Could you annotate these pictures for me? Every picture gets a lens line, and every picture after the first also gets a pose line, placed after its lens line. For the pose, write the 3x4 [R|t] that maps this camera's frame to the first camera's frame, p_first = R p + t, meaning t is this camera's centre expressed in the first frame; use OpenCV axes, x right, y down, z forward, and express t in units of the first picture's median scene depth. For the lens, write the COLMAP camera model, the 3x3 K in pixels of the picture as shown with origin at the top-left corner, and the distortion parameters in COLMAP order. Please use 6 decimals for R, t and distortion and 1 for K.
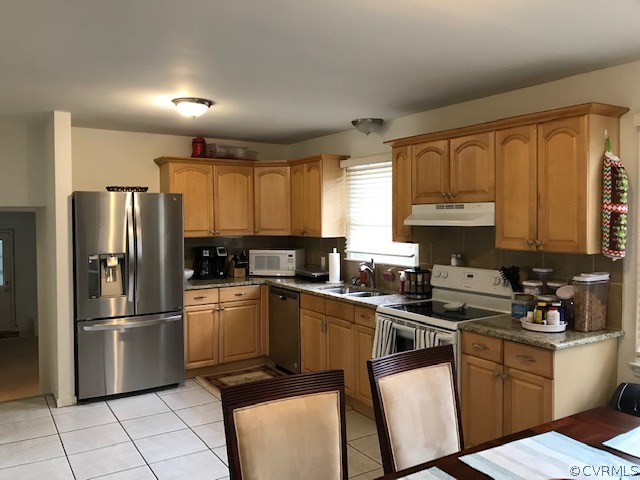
lens RADIAL K [[520.2, 0, 319.8], [0, 520.2, 238.4], [0, 0, 1]] dist [0.015244, -0.022744]
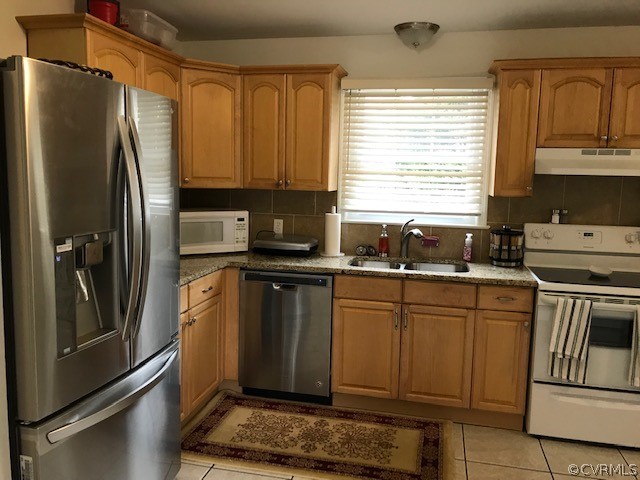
lens RADIAL K [[520.2, 0, 318.5], [0, 520.2, 240.3], [0, 0, 1]] dist [0.015244, -0.022744]
pose [[0.717763, -0.069557, 0.692805, -0.601337], [0.003831, 0.995377, 0.095966, -0.003379], [-0.696277, -0.066227, 0.714711, 0.651239]]
